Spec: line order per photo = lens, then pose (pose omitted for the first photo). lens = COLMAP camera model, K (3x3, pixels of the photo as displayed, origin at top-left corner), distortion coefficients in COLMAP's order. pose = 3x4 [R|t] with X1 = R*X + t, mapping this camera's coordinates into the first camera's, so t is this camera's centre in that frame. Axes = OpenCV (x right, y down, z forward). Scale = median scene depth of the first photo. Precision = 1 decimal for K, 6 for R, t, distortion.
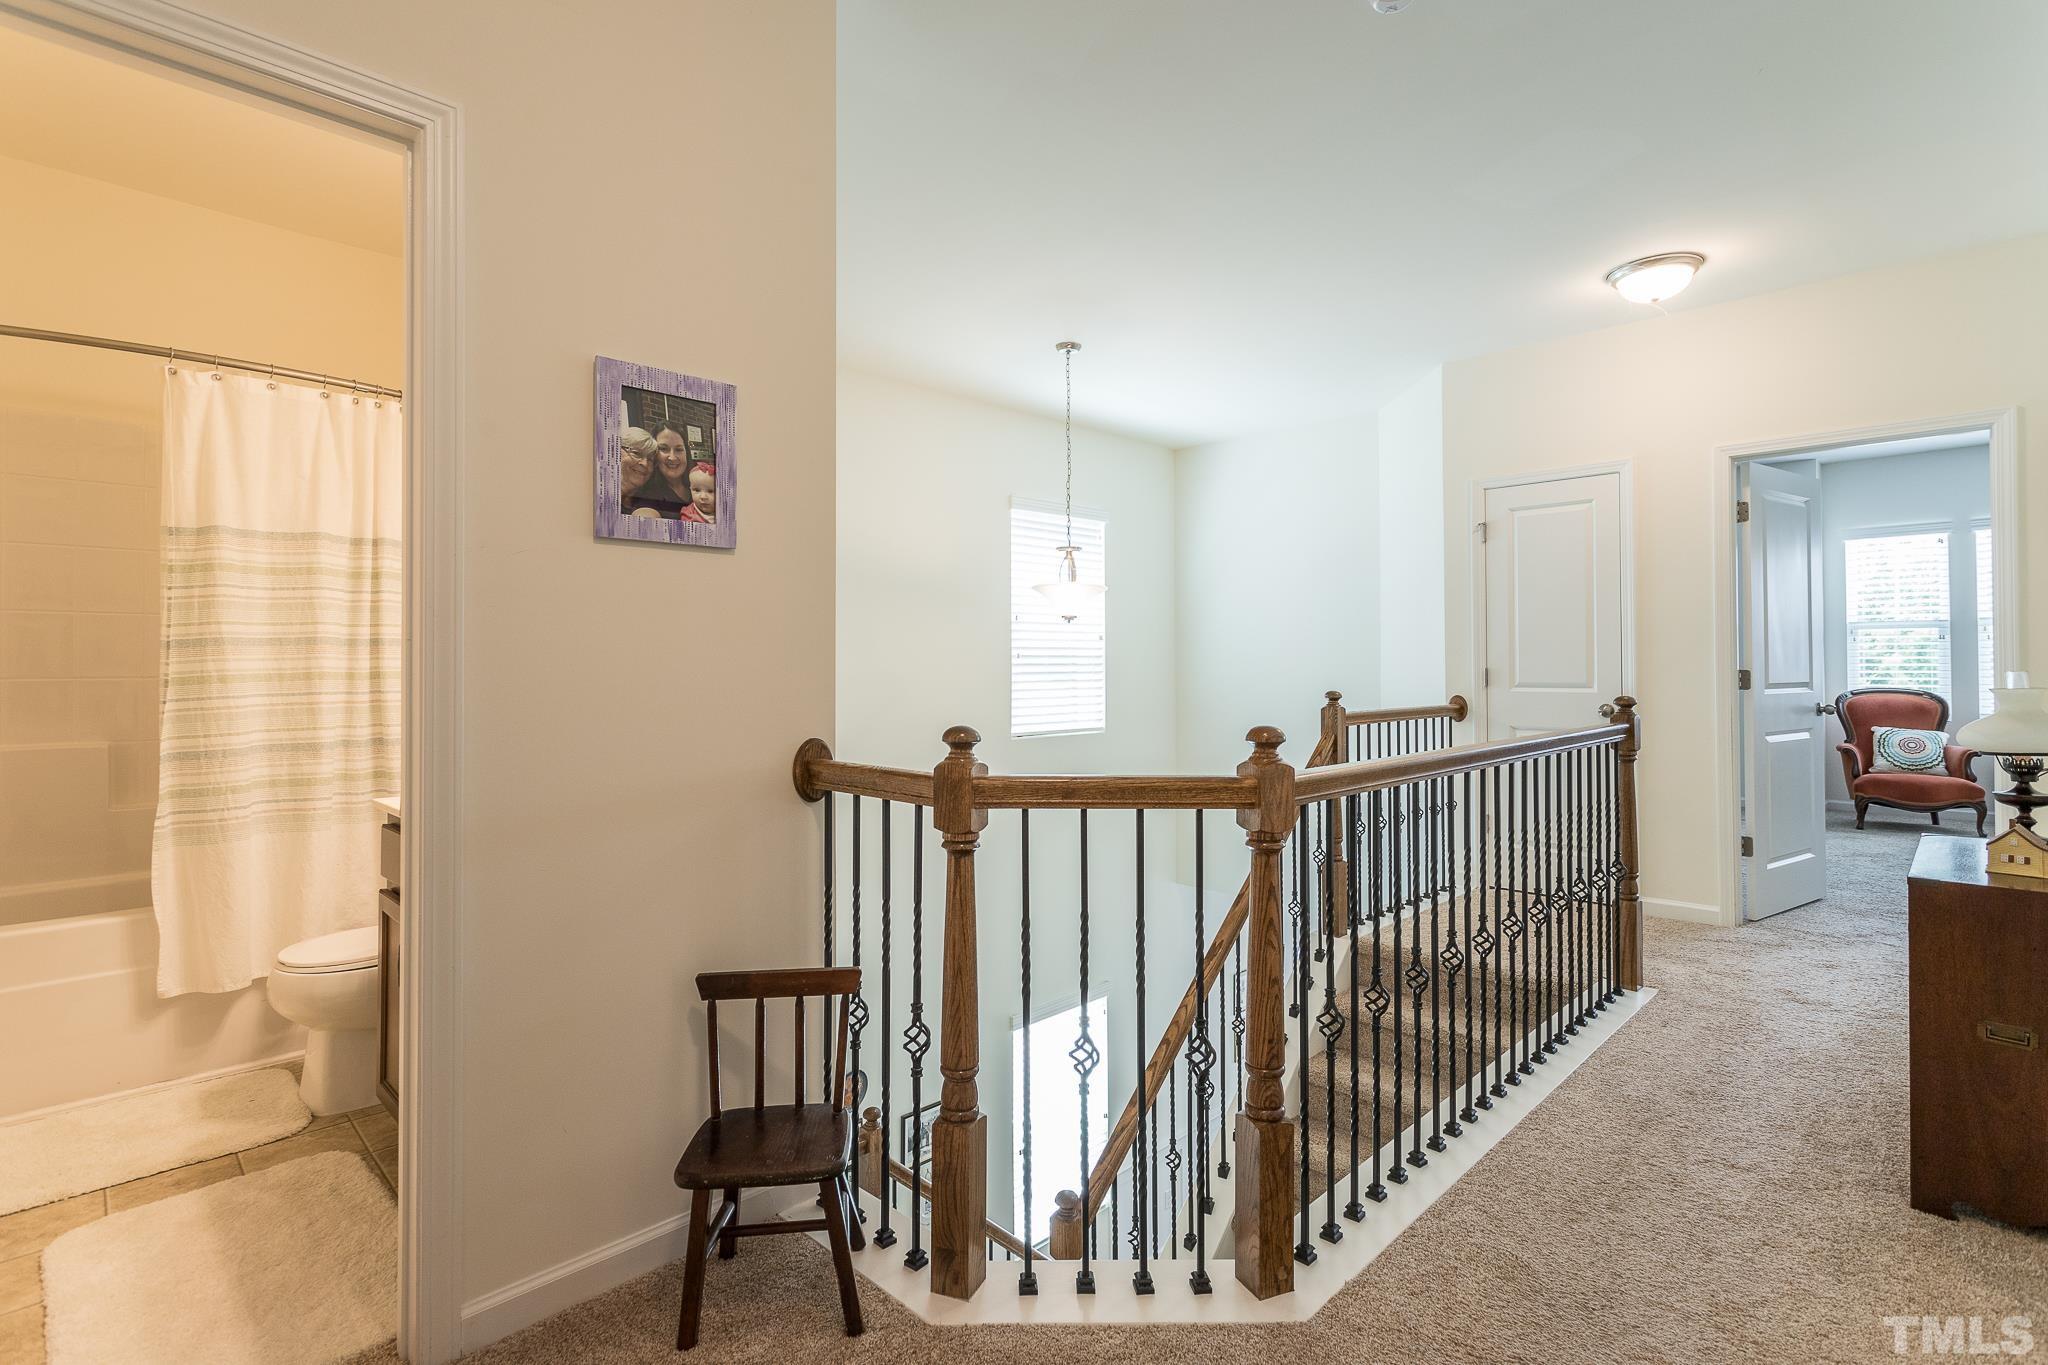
lens RADIAL K [[973.4, 0, 1018.2], [0, 973.4, 666.2], [0, 0, 1]] dist [0.000787, 0.000822]
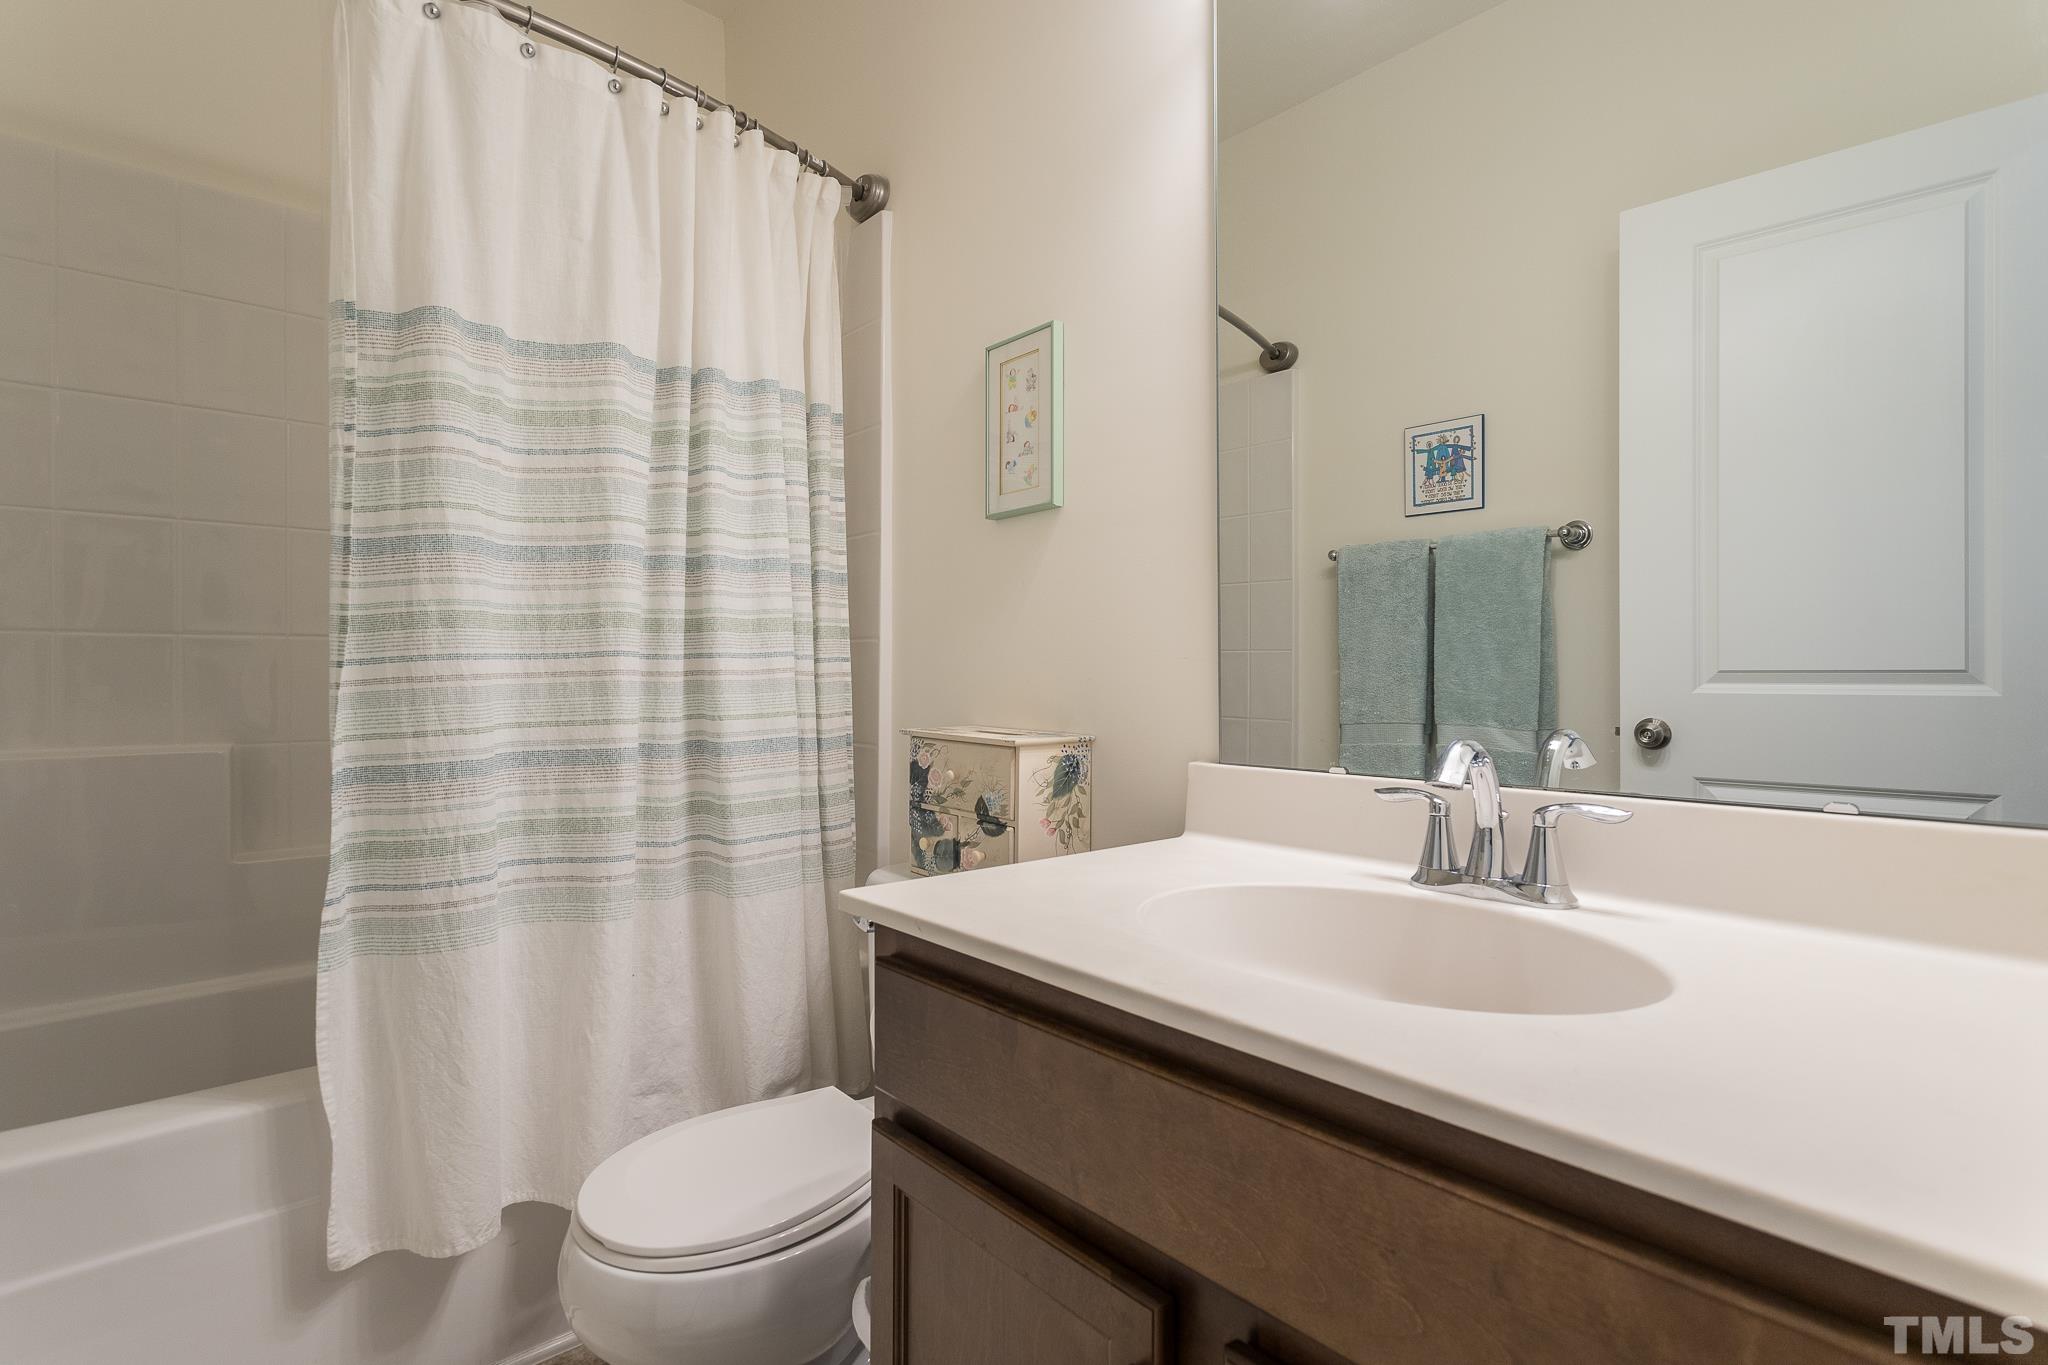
lens RADIAL K [[973.4, 0, 1026.1], [0, 973.4, 681.4], [0, 0, 1]] dist [0.000787, 0.000822]
pose [[0.997913, 0.004017, -0.064449, -0.487349], [-0.003426, 0.999951, 0.009274, 0.038664], [0.064483, -0.009034, 0.997878, 0.520974]]
